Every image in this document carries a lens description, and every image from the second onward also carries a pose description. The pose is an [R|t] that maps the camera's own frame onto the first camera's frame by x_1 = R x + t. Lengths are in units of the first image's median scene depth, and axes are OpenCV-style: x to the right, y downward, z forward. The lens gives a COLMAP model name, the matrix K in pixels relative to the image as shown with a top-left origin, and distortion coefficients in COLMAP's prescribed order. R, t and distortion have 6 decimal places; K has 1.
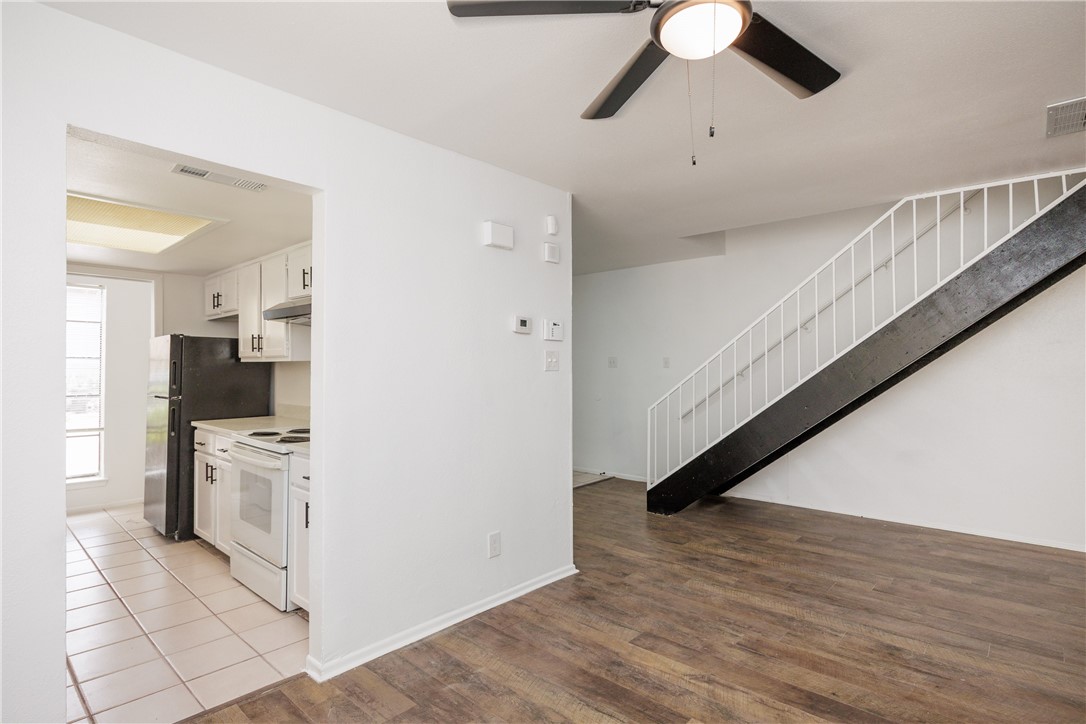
lens RADIAL K [[539.1, 0, 546.8], [0, 539.1, 358.6], [0, 0, 1]] dist [-0.023903, 0.000972]
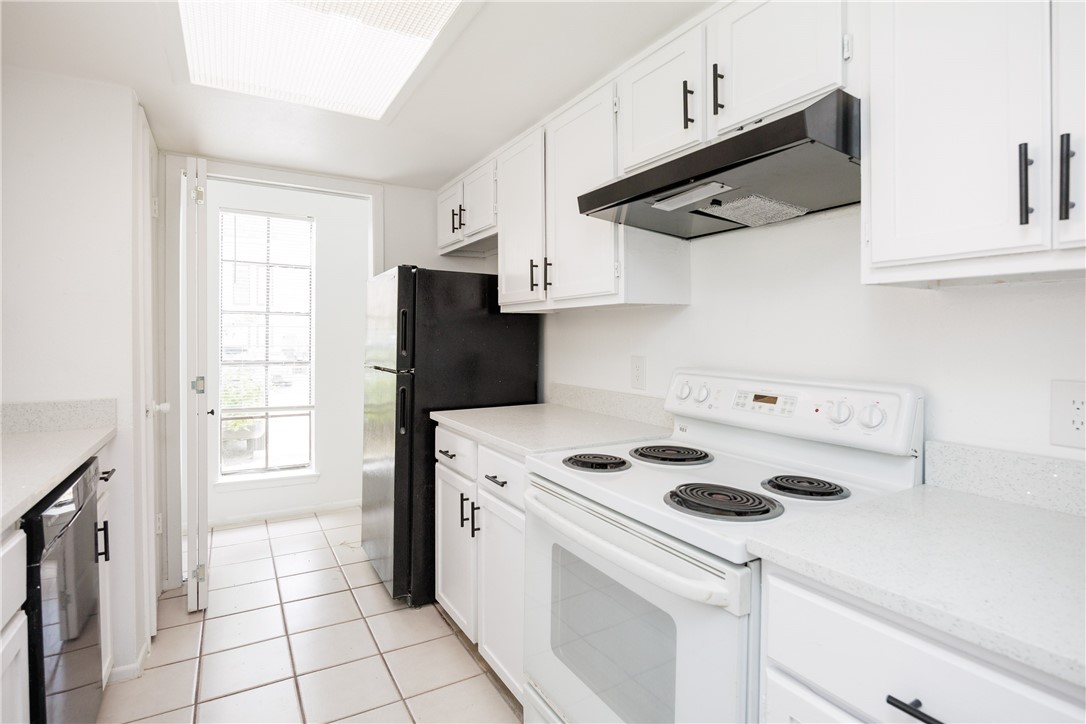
lens RADIAL K [[543.4, 0, 548.2], [0, 543.4, 338.2], [0, 0, 1]] dist [-0.017296, 0.000636]
pose [[0.951979, 0.005029, -0.306122, -0.359934], [0.001040, 0.999806, 0.019657, 0.024470], [0.306162, -0.019032, 0.951789, 0.470280]]
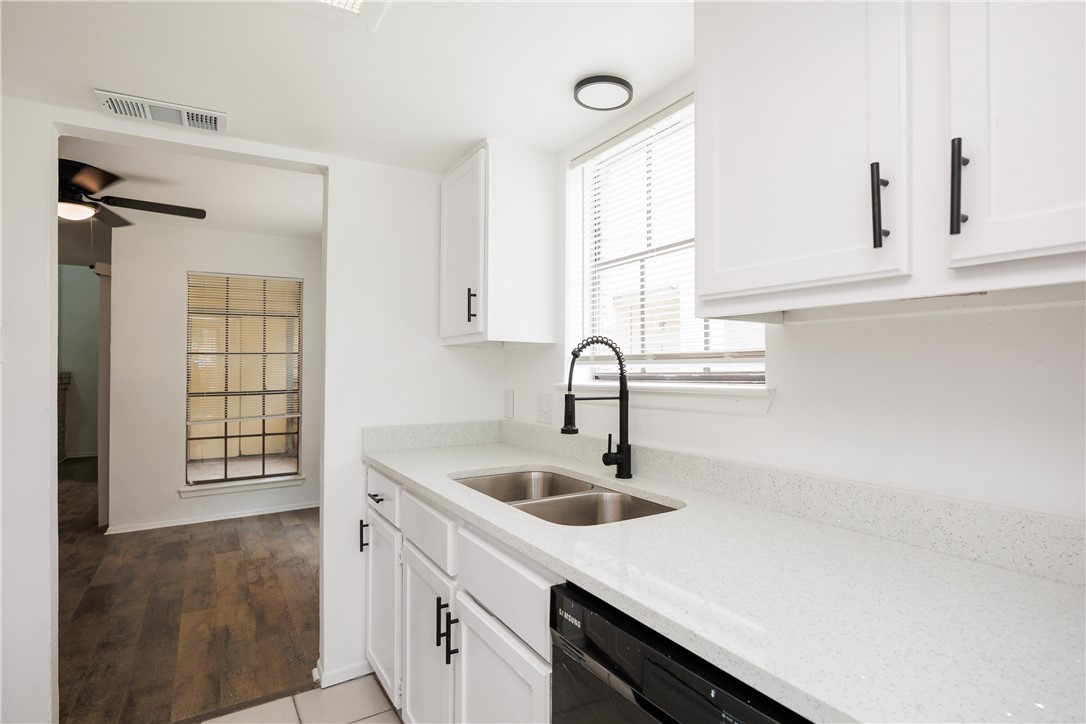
lens RADIAL K [[552.5, 0, 543.0], [0, 552.5, 362.0], [0, 0, 1]] dist [0.002187, 0.000768]
pose [[-0.957405, 0.007830, 0.288642, -0.766560], [-0.000096, 0.999624, -0.027434, 0.026109], [-0.288748, -0.026293, -0.957044, 0.900242]]
